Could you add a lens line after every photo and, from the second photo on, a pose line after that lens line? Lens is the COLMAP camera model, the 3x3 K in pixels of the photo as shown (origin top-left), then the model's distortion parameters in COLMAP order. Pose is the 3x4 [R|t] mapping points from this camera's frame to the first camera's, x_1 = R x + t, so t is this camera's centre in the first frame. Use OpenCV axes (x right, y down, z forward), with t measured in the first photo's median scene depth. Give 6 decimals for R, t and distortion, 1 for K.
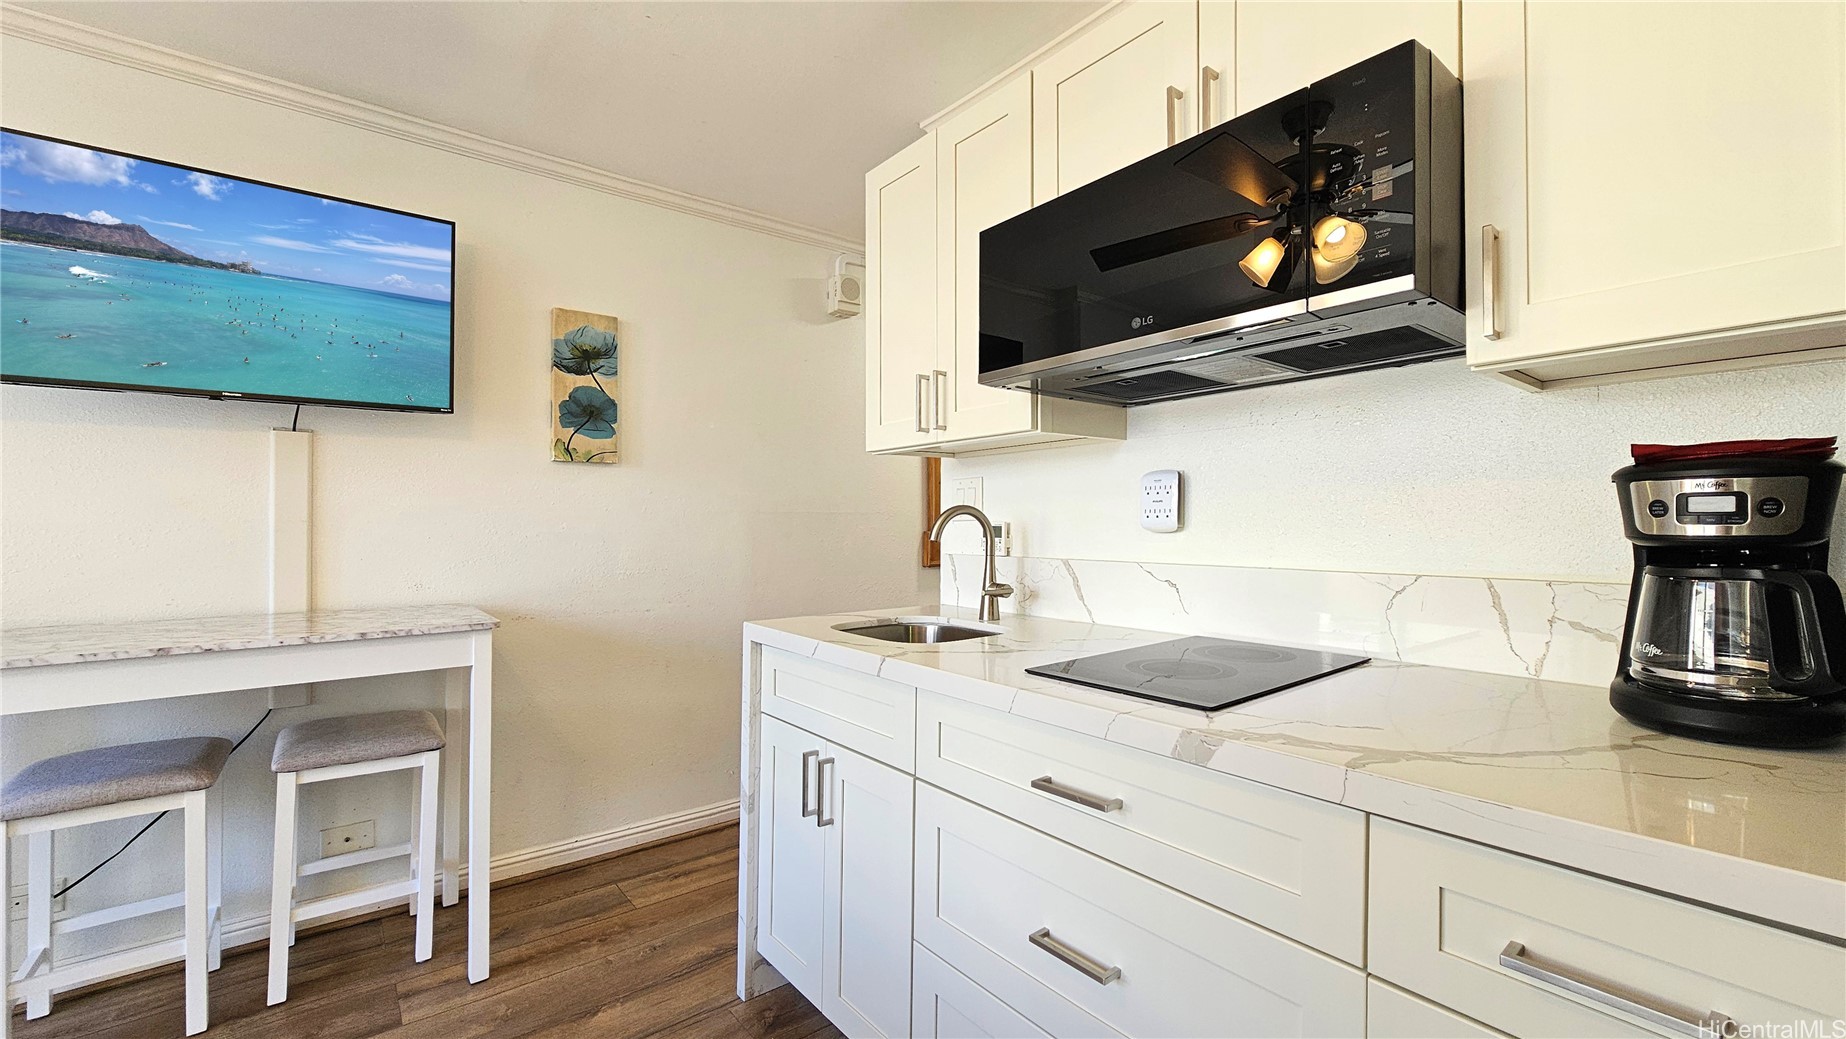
lens RADIAL K [[764.1, 0, 936.8], [0, 764.1, 513.9], [0, 0, 1]] dist [-0.002197, 0.000465]
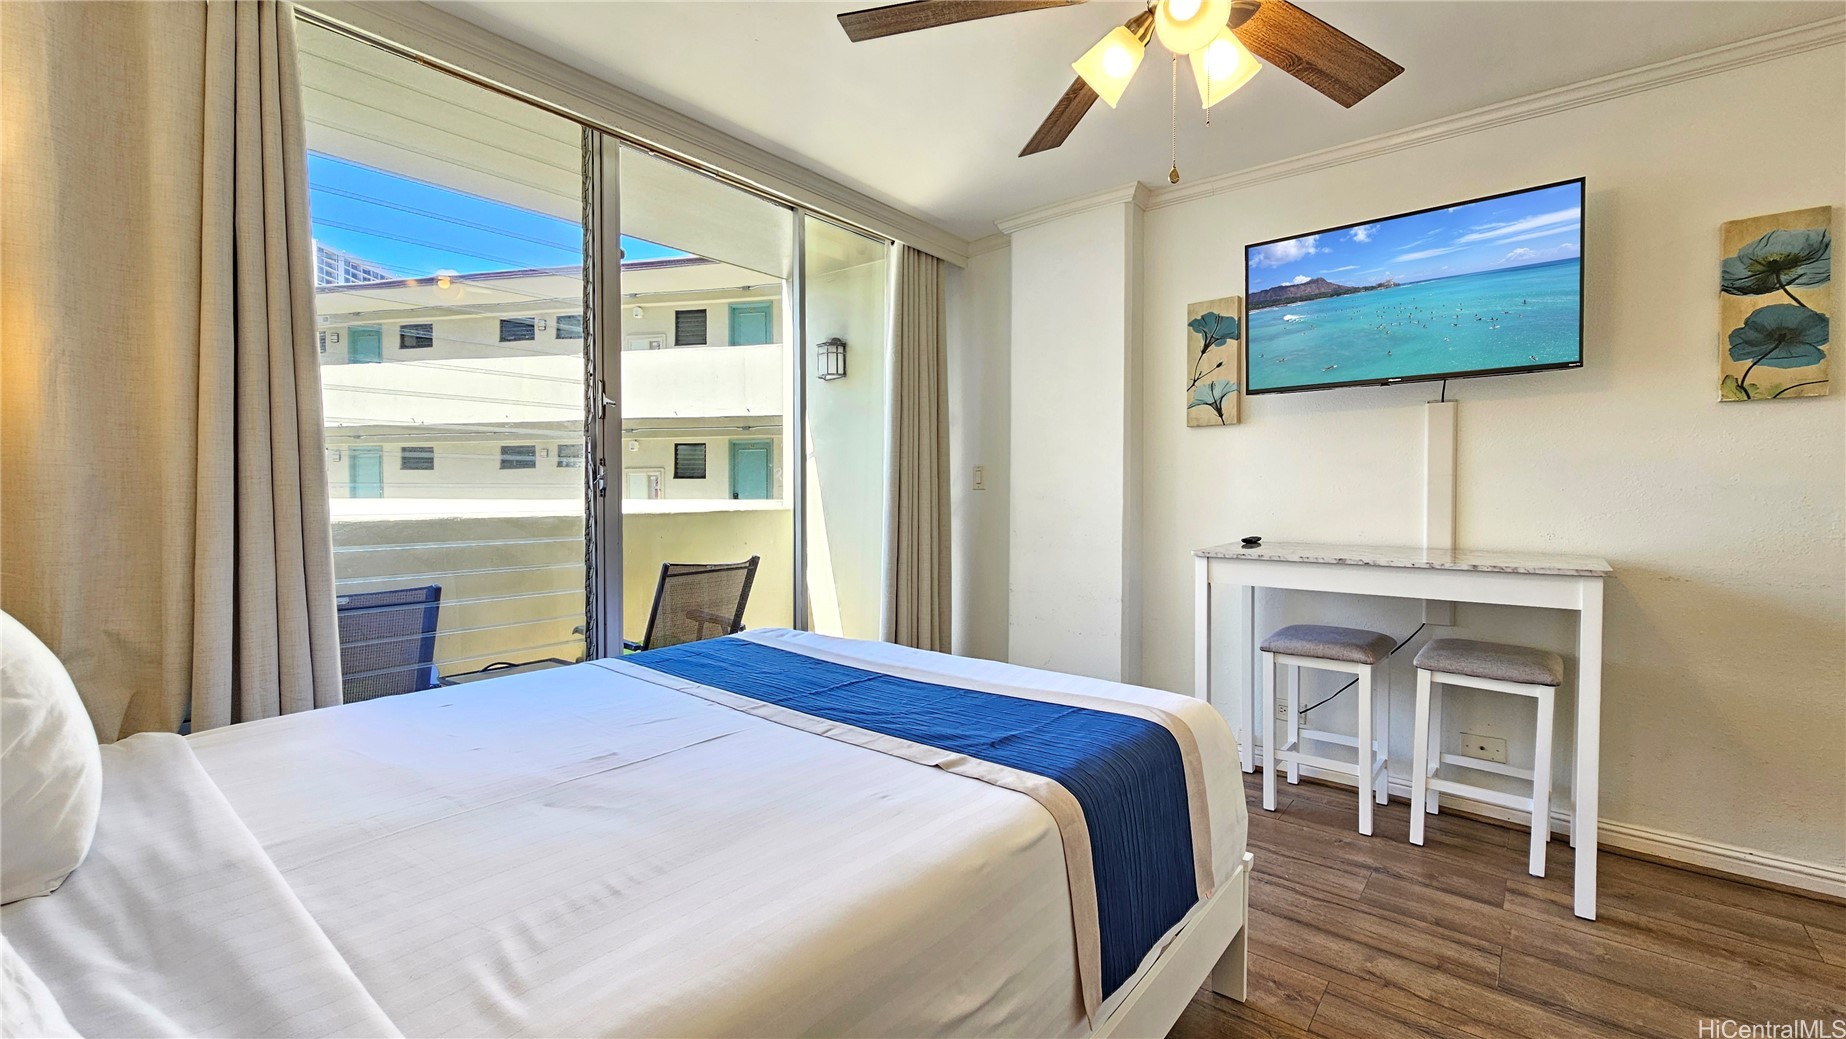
lens RADIAL K [[758.0, 0, 922.4], [0, 758.0, 510.6], [0, 0, 1]] dist [-0.003899, -0.000359]
pose [[0.186644, 0.022370, -0.982173, 0.215984], [0.008575, 0.999666, 0.024398, 0.031487], [0.982390, -0.012976, 0.186390, -0.057131]]
